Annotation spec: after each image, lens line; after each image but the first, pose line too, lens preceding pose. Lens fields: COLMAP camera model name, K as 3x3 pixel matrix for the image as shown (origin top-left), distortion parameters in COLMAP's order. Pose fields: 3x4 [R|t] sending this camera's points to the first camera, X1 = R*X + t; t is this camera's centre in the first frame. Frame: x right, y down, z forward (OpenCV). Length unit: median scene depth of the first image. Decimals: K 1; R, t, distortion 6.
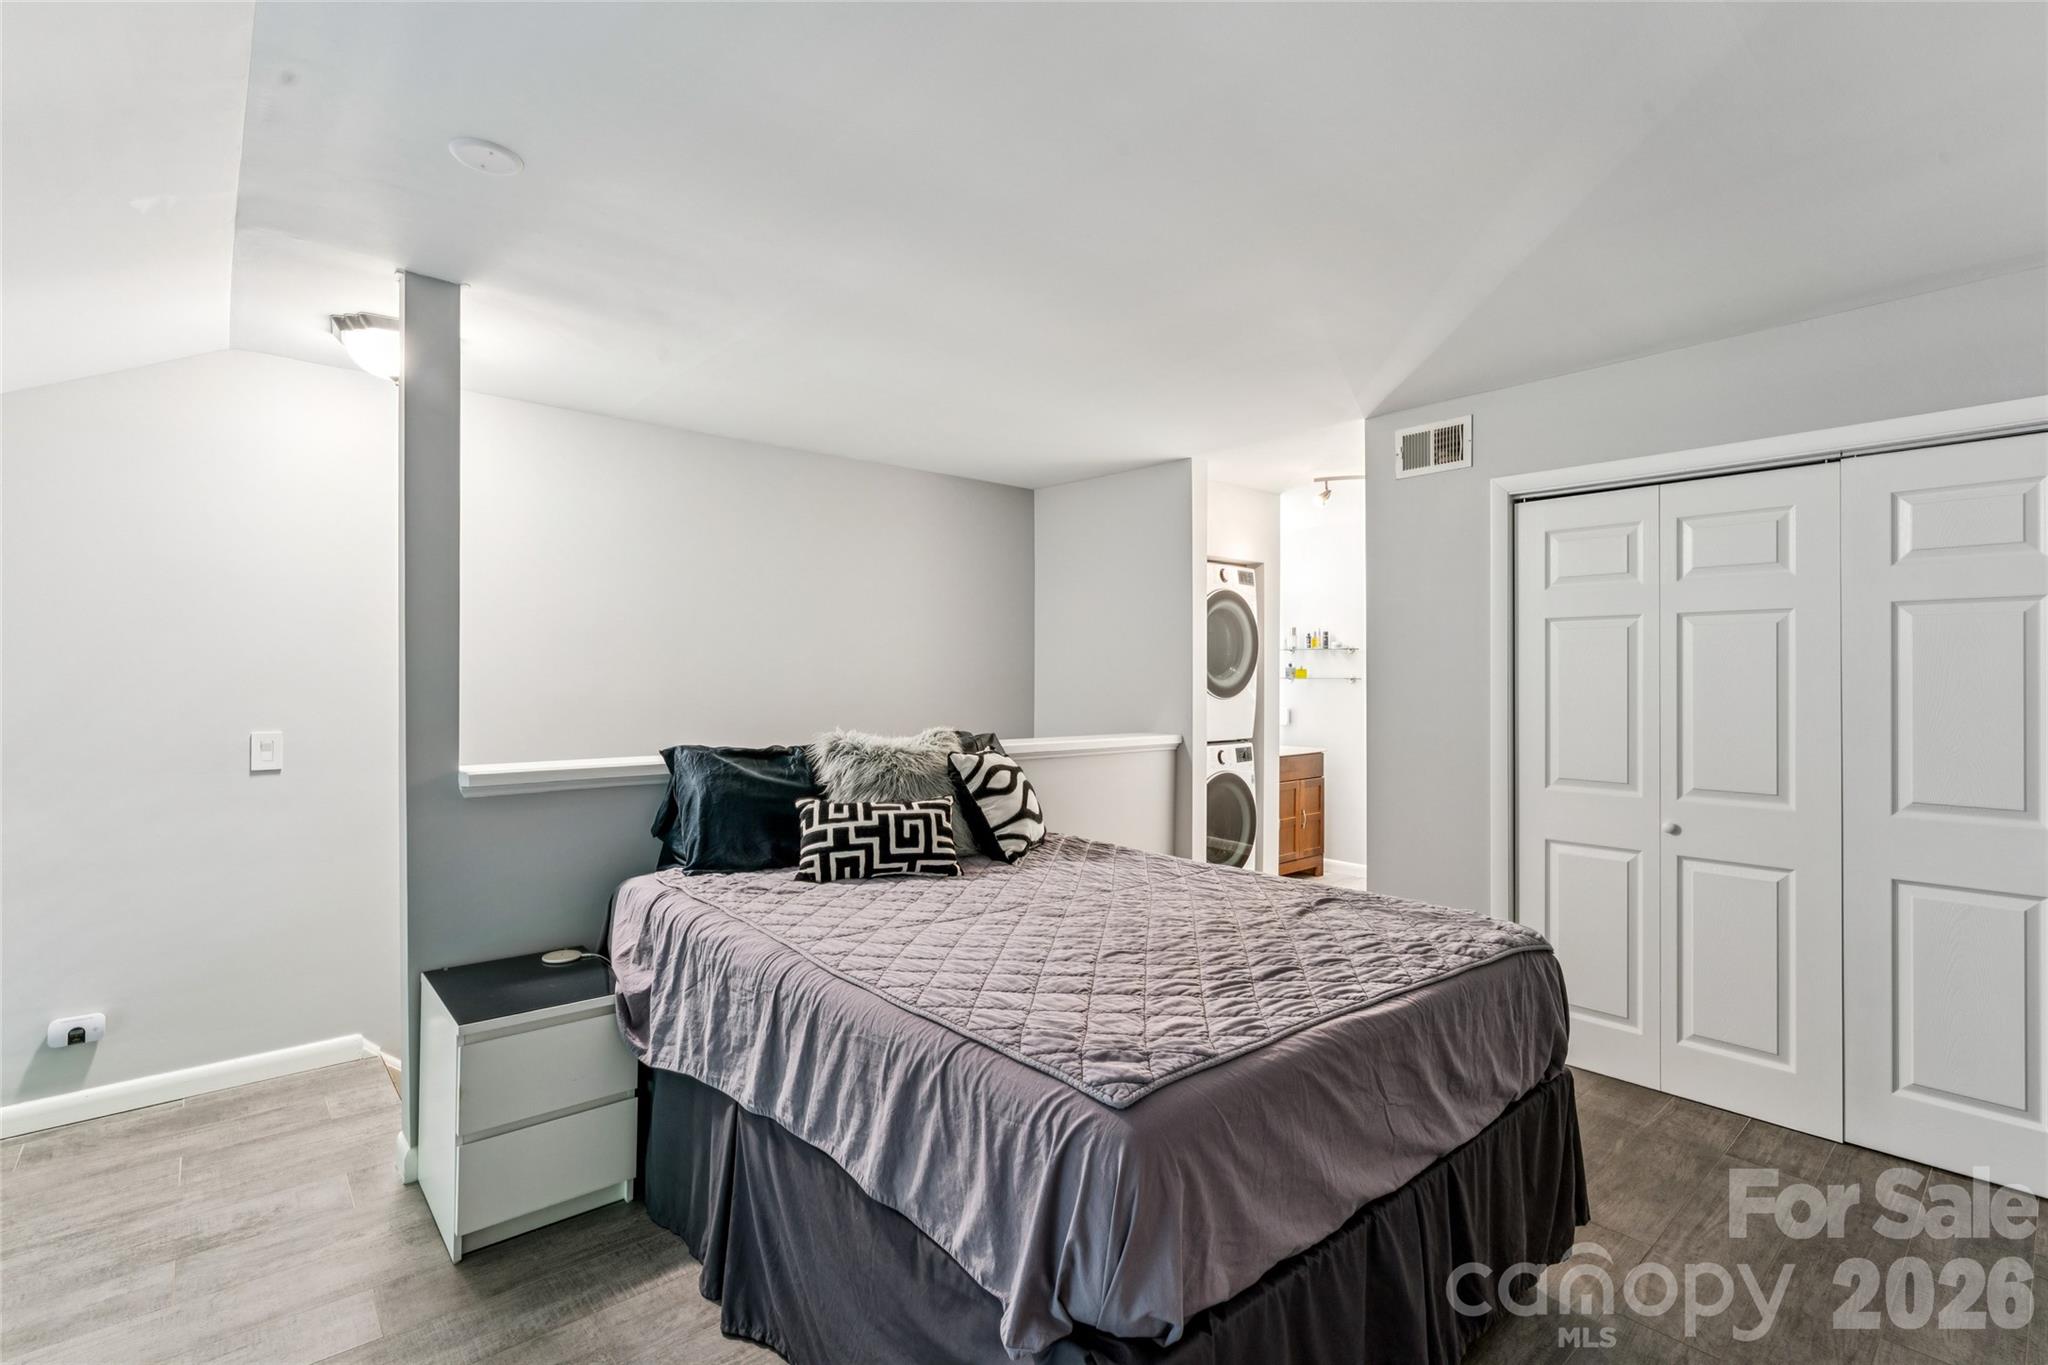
lens RADIAL K [[915.5, 0, 1020.5], [0, 915.5, 671.4], [0, 0, 1]] dist [-0.002275, 0.000618]
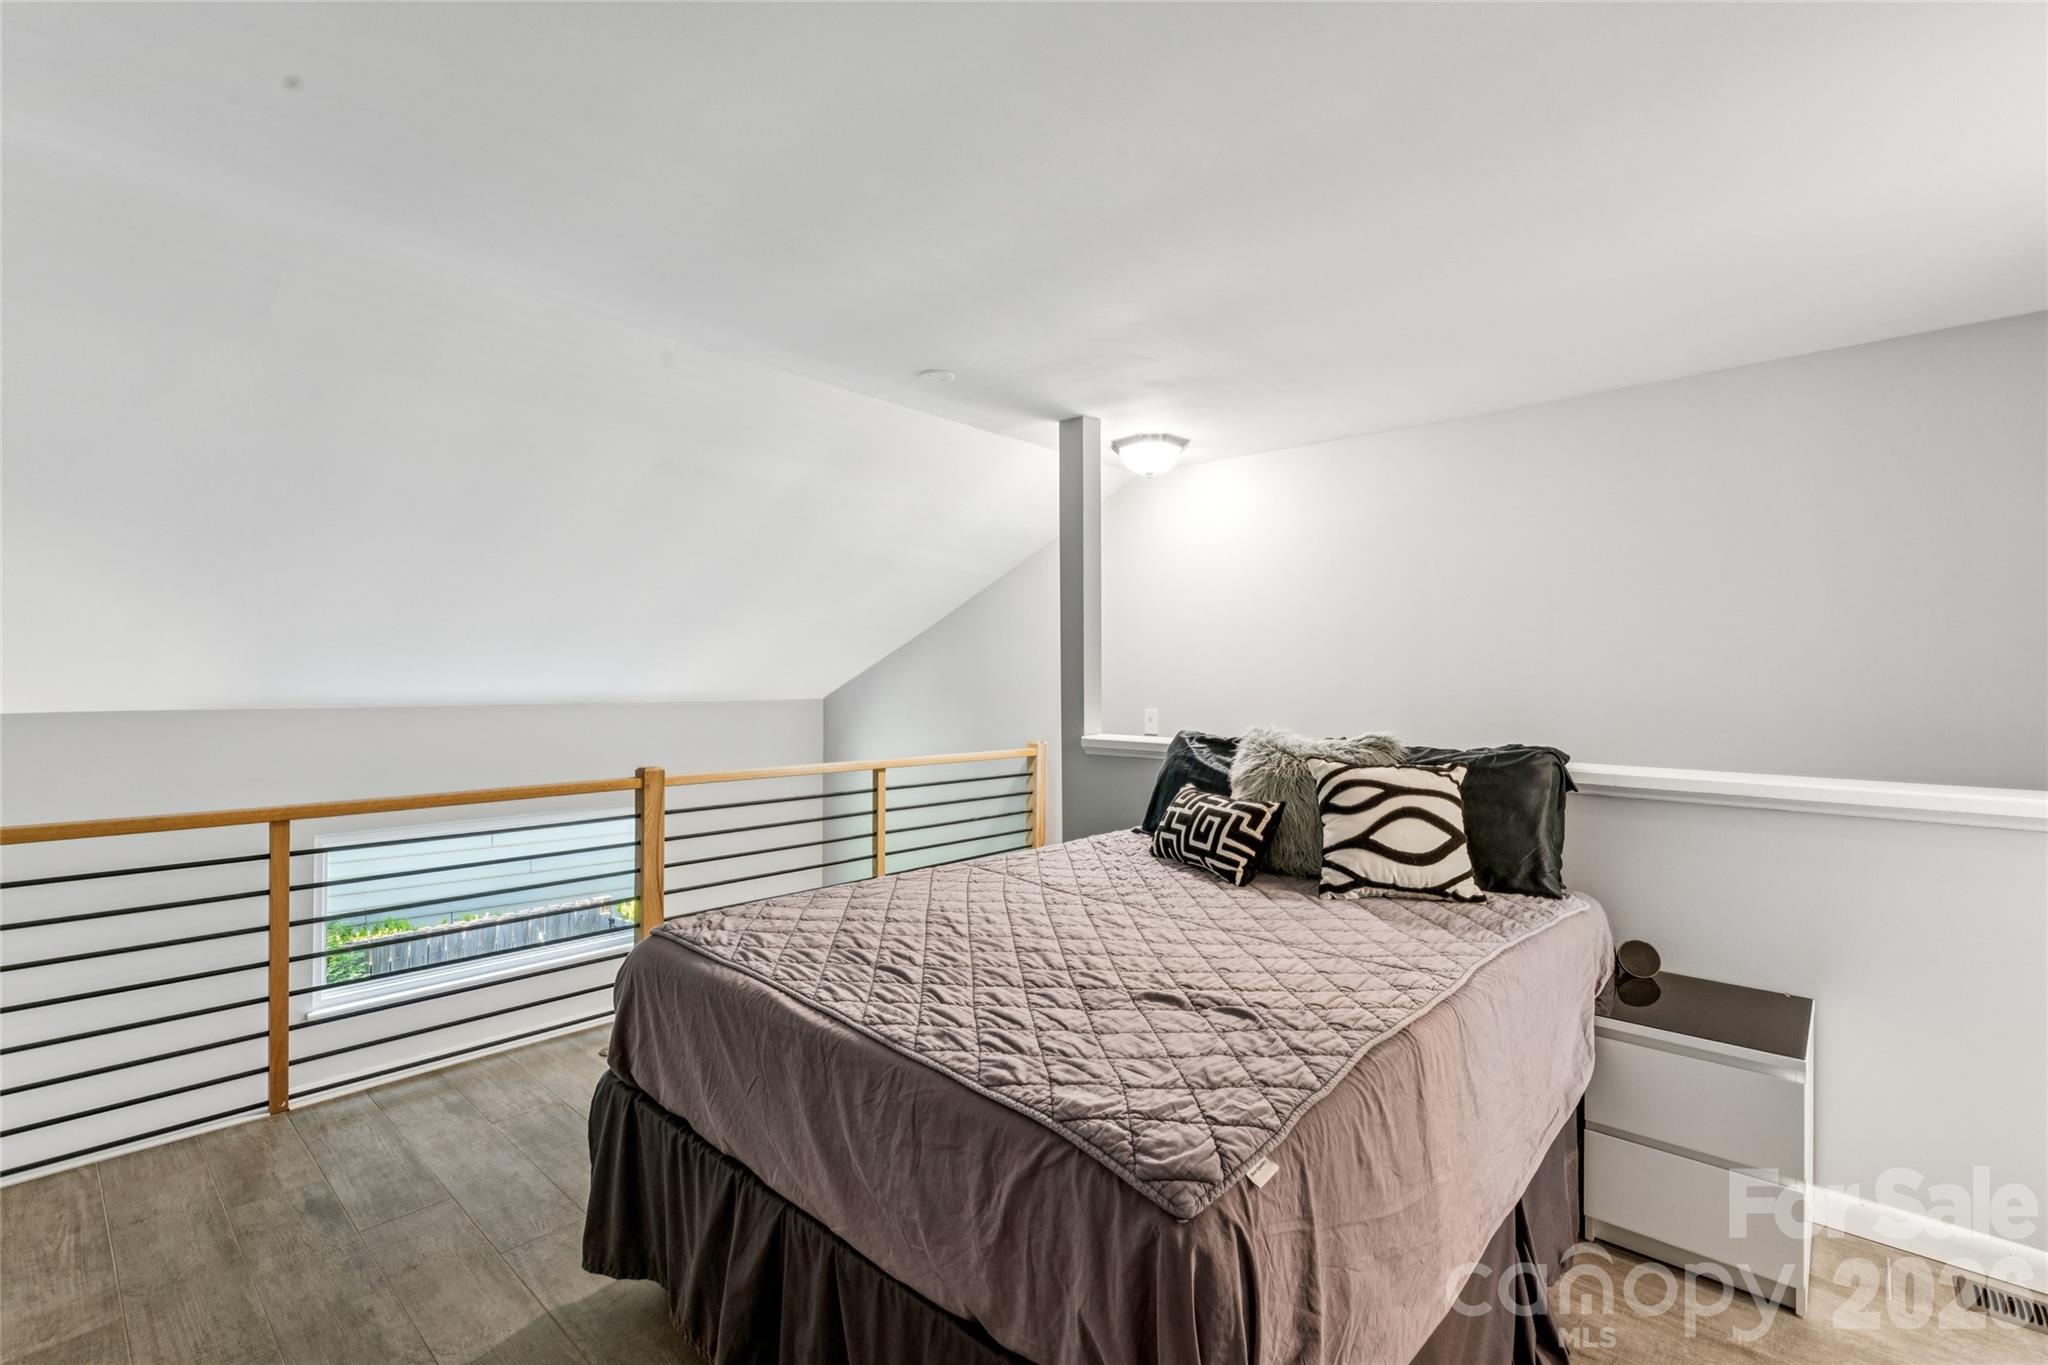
lens RADIAL K [[915.5, 0, 1021.3], [0, 915.5, 675.9], [0, 0, 1]] dist [-0.002275, 0.000618]
pose [[0.119307, -0.006165, -0.992838, 0.860837], [0.004868, 0.999972, -0.005624, 0.016425], [0.992845, -0.004162, 0.119334, 0.699227]]
